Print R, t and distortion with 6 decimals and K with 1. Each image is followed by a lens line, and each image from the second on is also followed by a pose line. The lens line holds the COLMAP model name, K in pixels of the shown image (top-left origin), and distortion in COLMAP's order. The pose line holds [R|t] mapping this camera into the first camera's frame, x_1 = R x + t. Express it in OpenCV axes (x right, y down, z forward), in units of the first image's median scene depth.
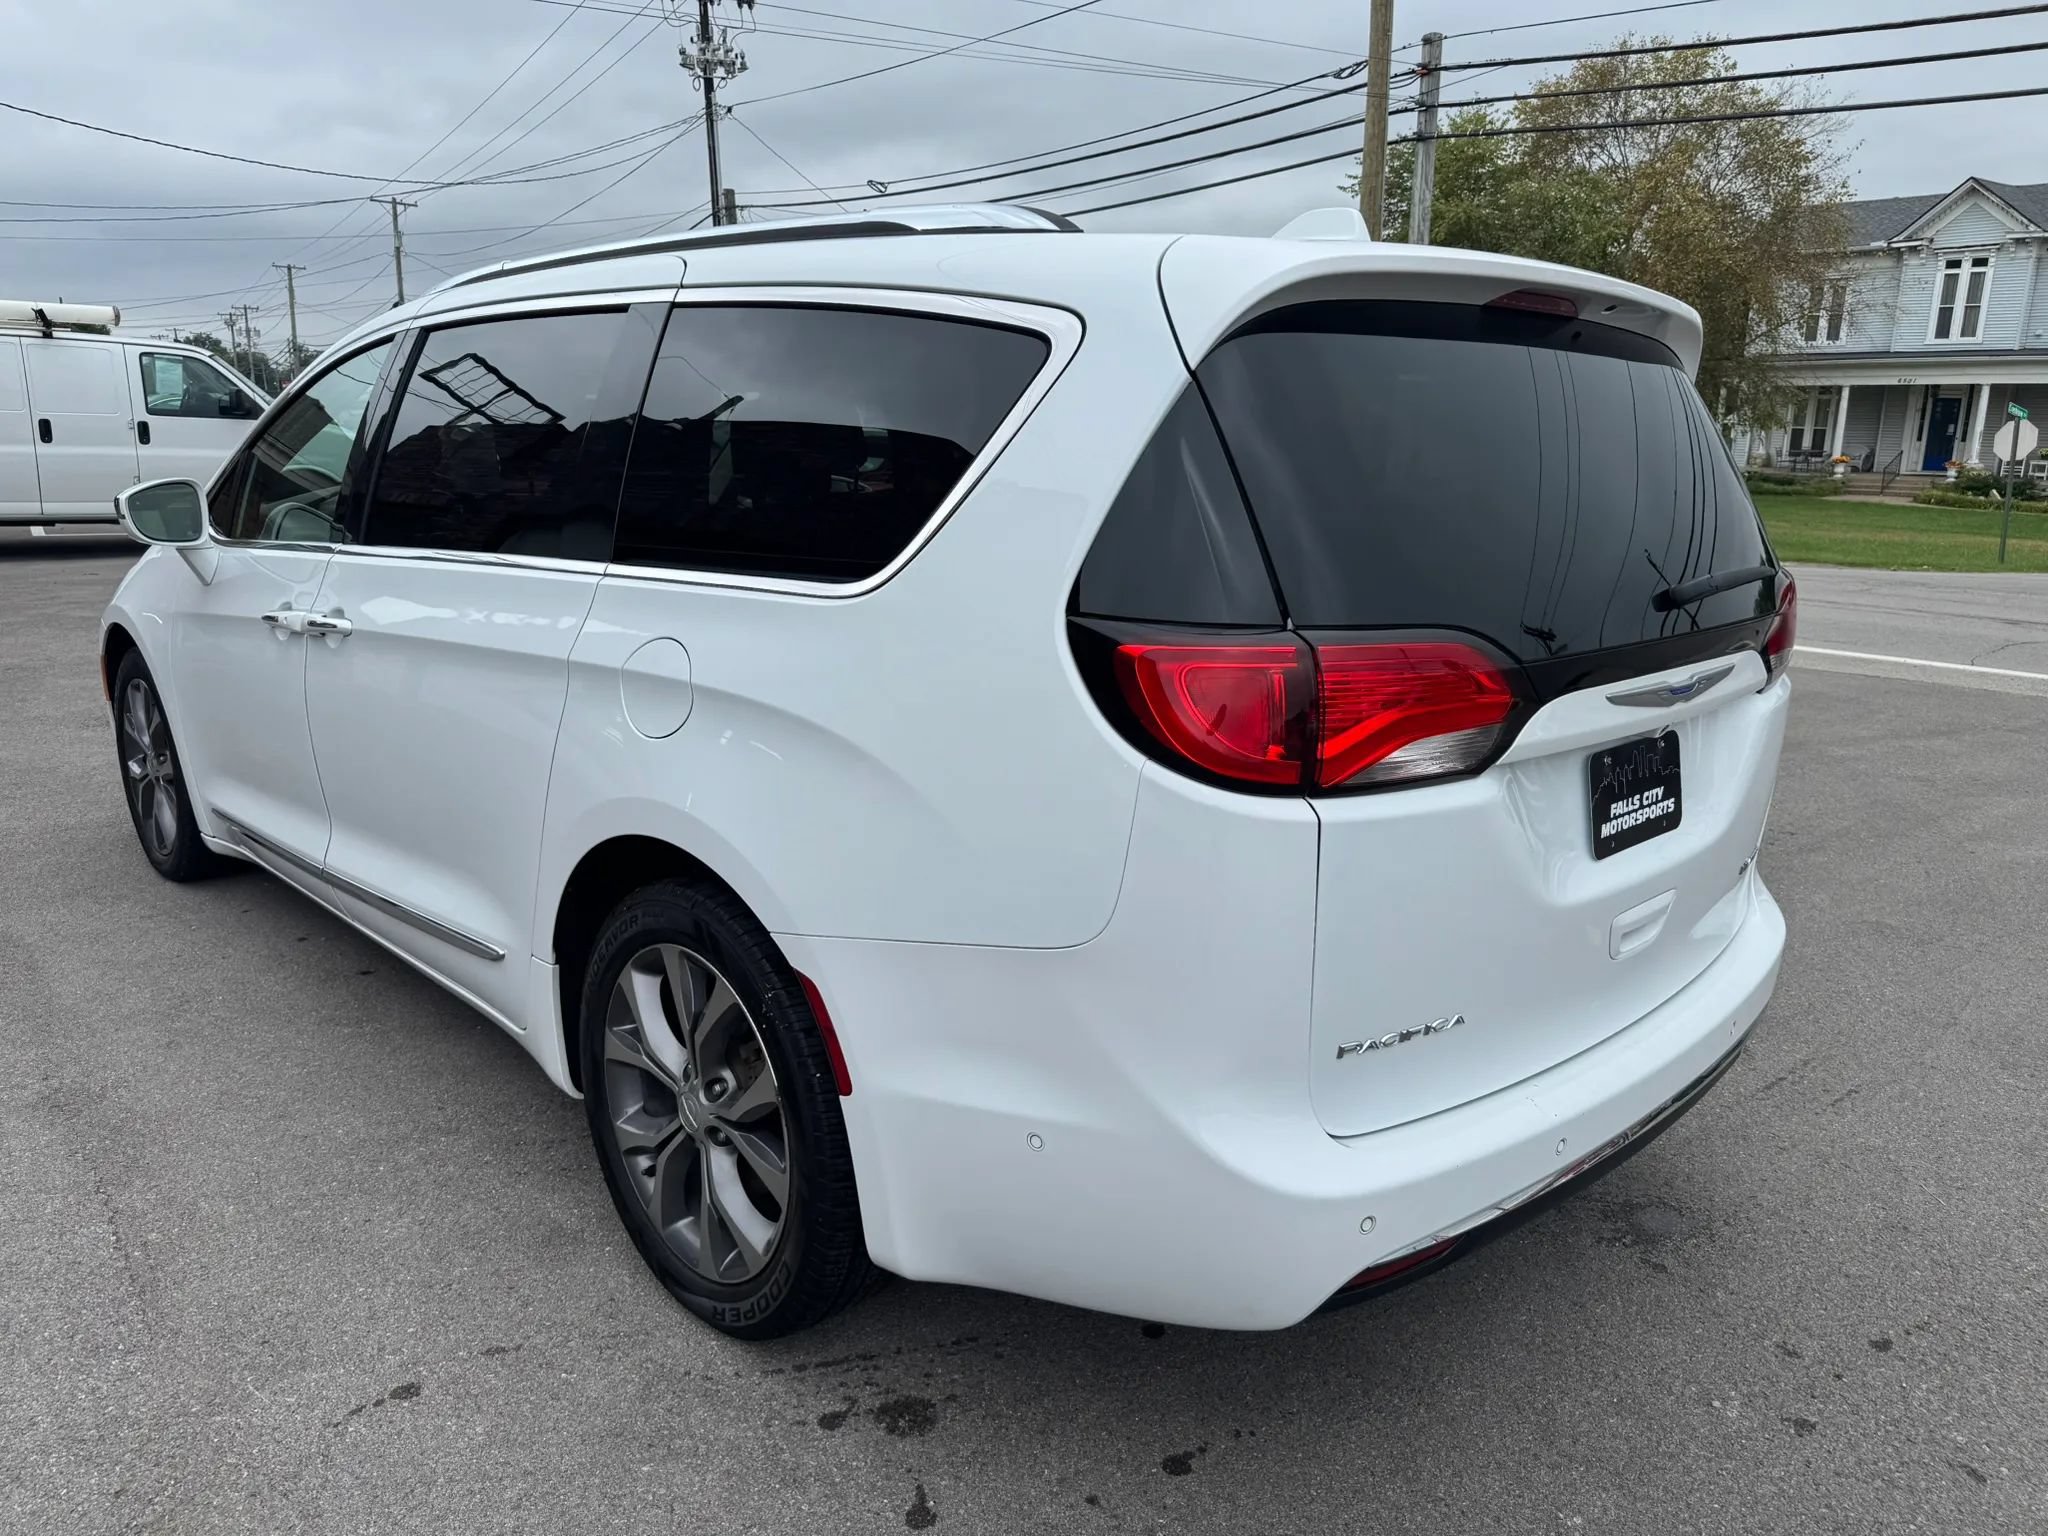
lens RADIAL K [[1458.9, 0, 1027.3], [0, 1458.9, 772.7], [0, 0, 1]] dist [0.000901, -0.010161]
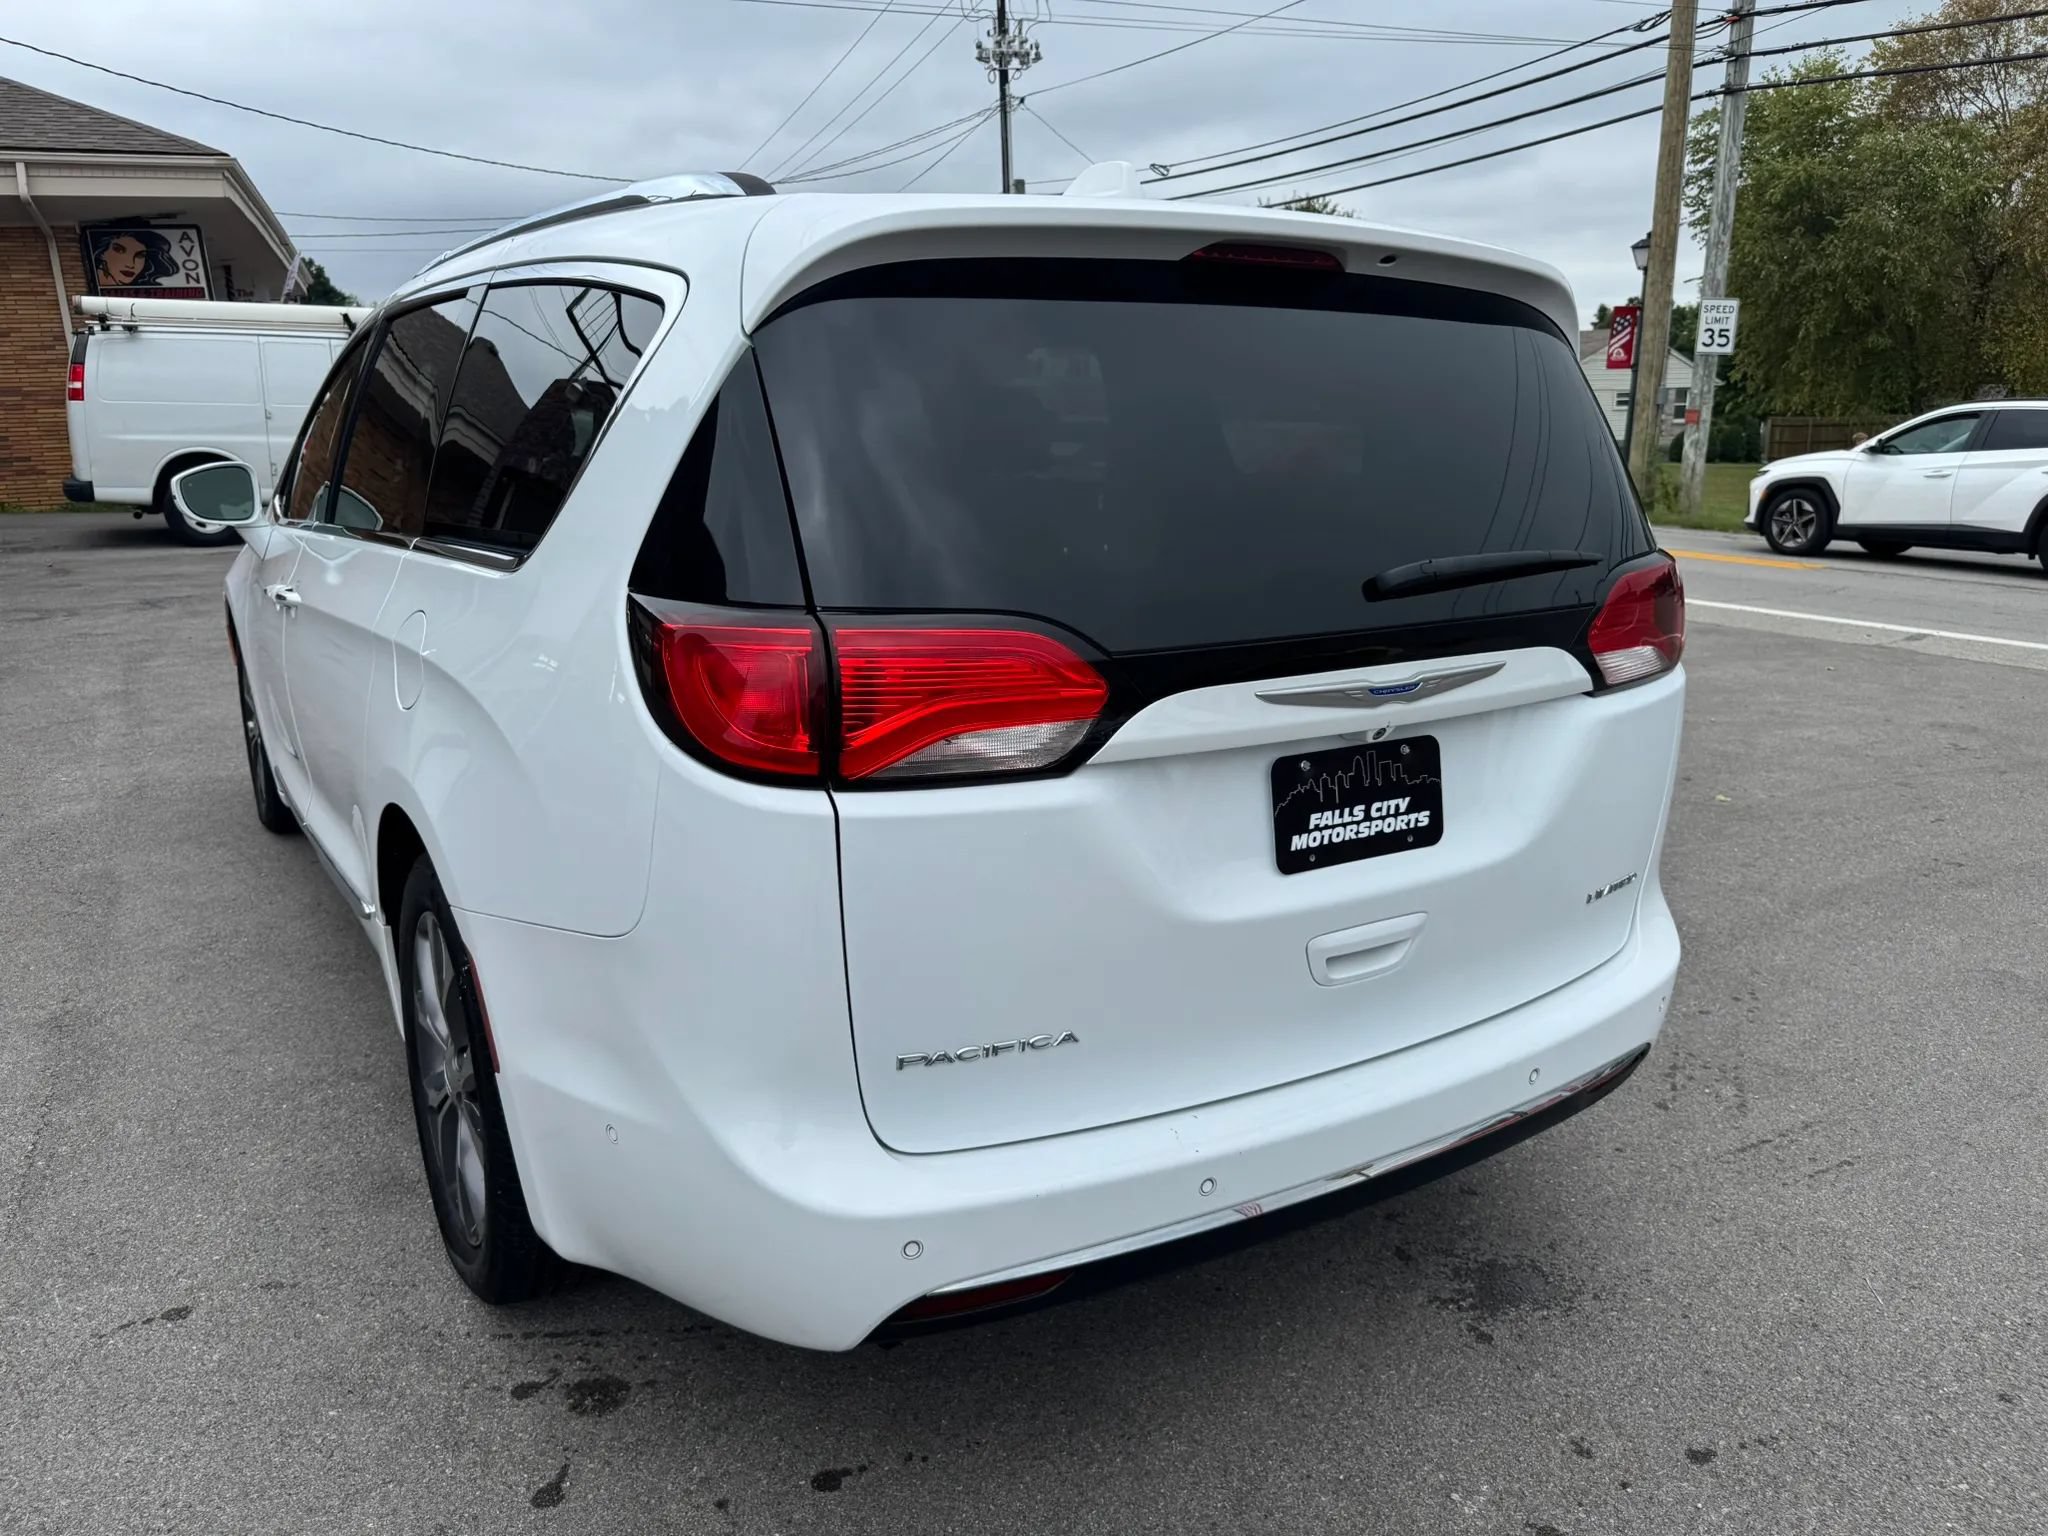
lens RADIAL K [[1466.8, 0, 1024.0], [0, 1466.8, 768.0], [0, 0, 1]] dist [-0.001290, -0.008467]
pose [[0.978545, 0.037954, -0.202505, 0.038435], [-0.037000, 0.999279, 0.008496, -0.000726], [0.202682, -0.000821, 0.979244, 0.007600]]
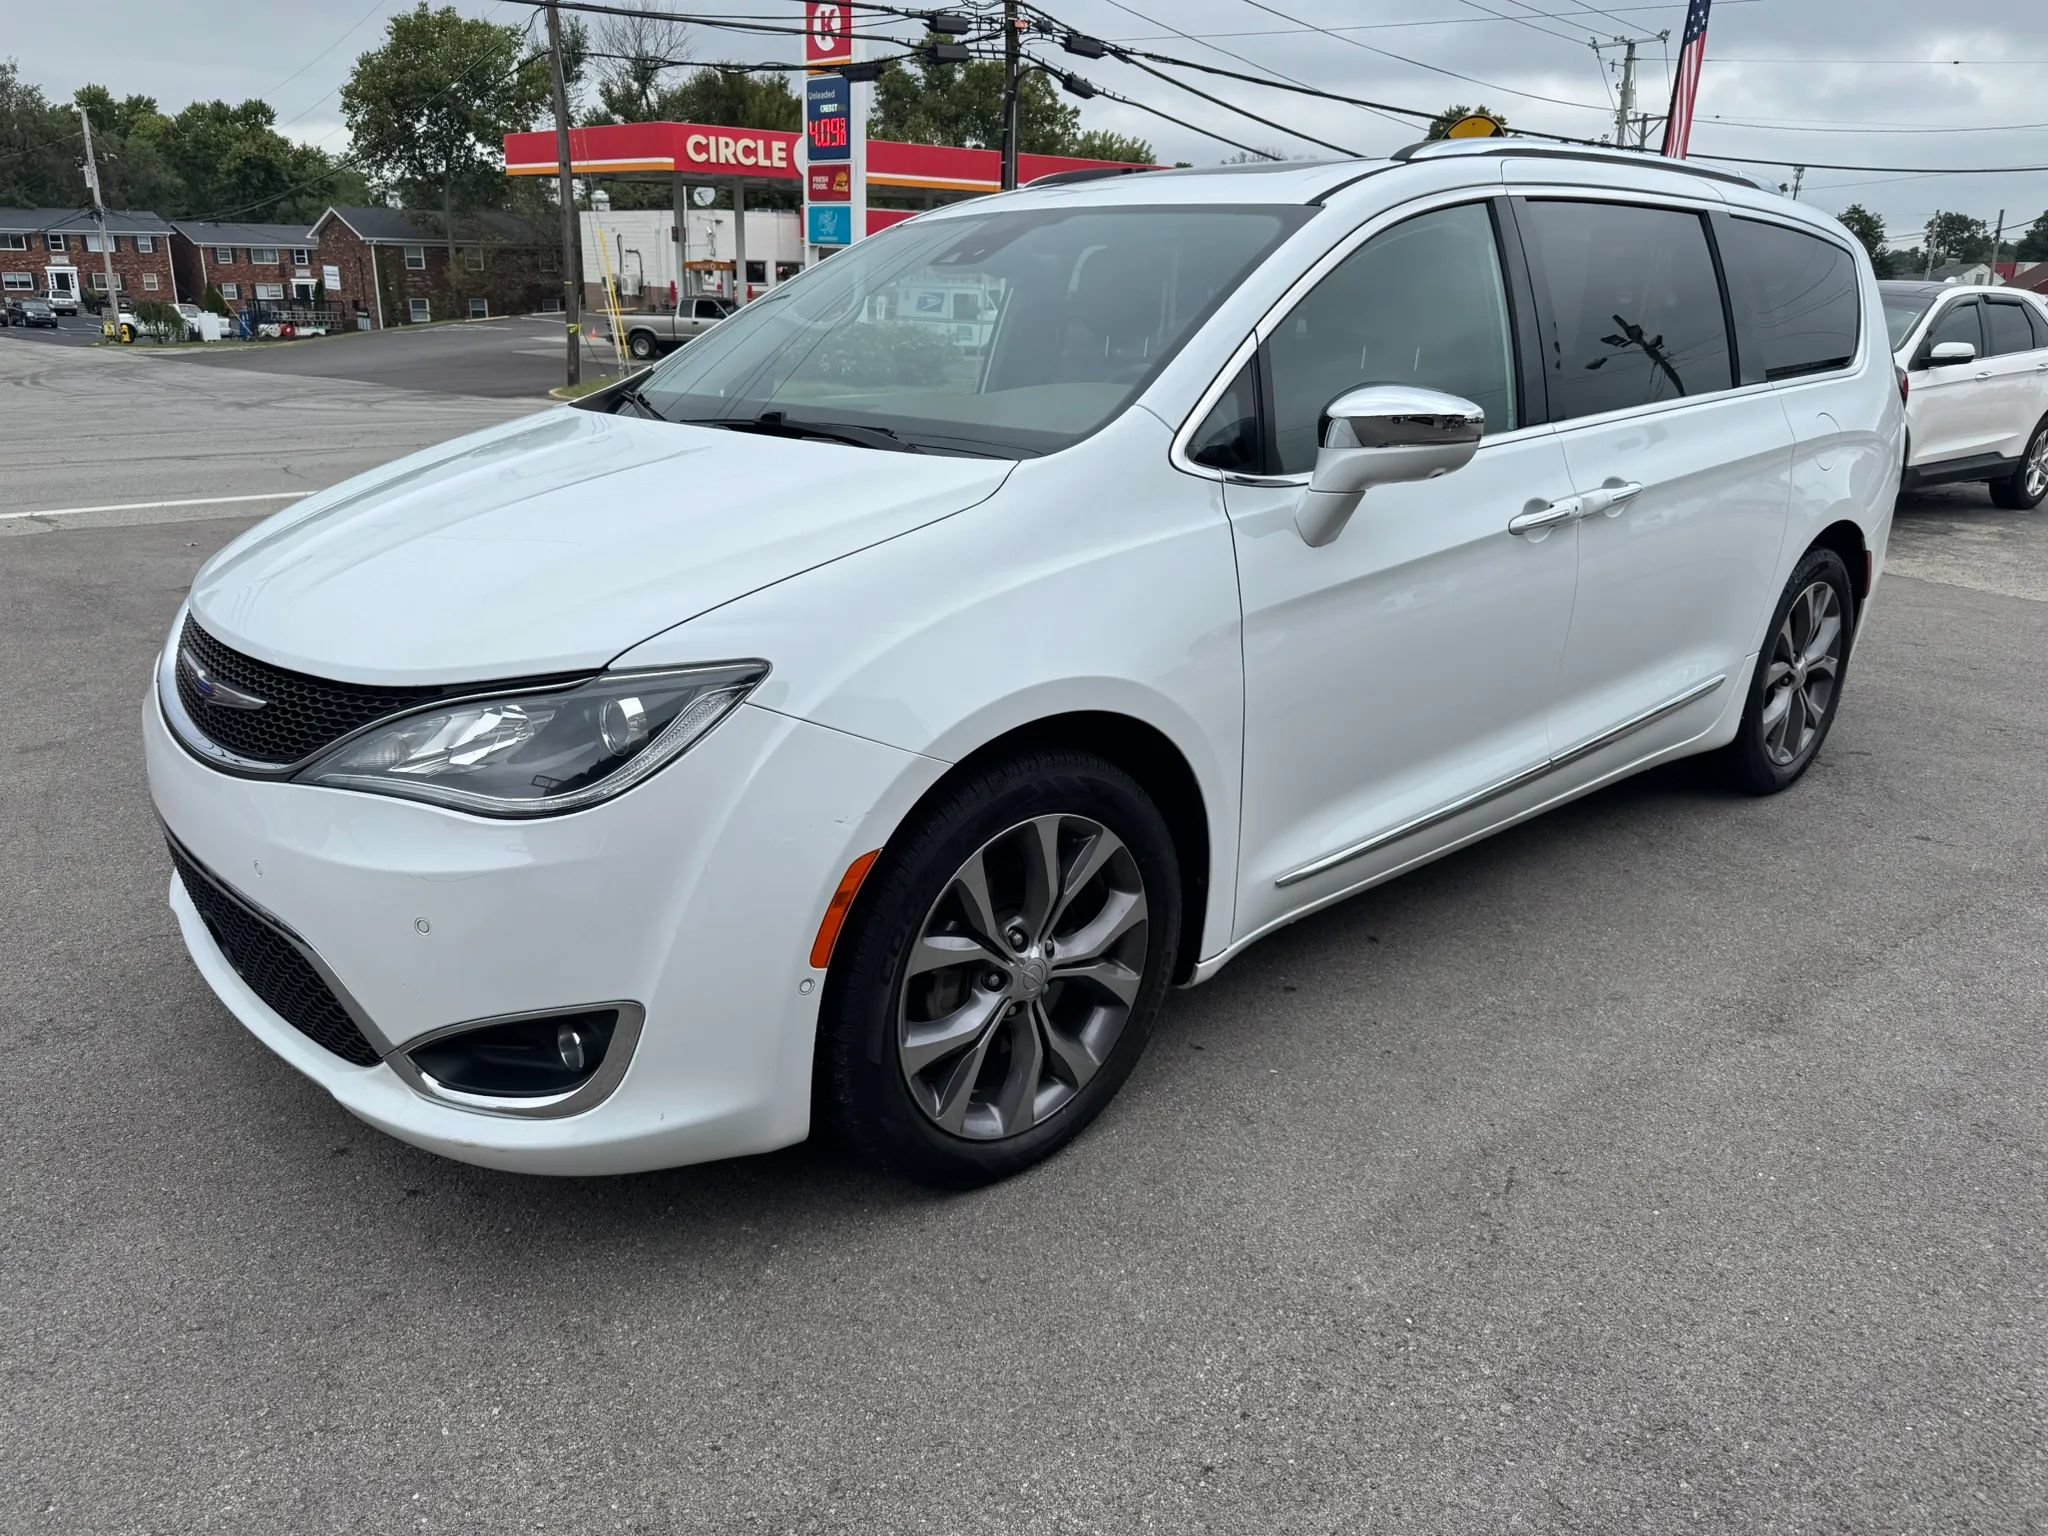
lens RADIAL K [[1446.5, 0, 1022.0], [0, 1446.5, 762.6], [0, 0, 1]] dist [0.008020, -0.013578]
pose [[0.039422, -0.320043, 0.946582, -0.217452], [0.224239, 0.925990, 0.303742, -0.047473], [-0.973737, 0.200286, 0.108271, 0.190144]]
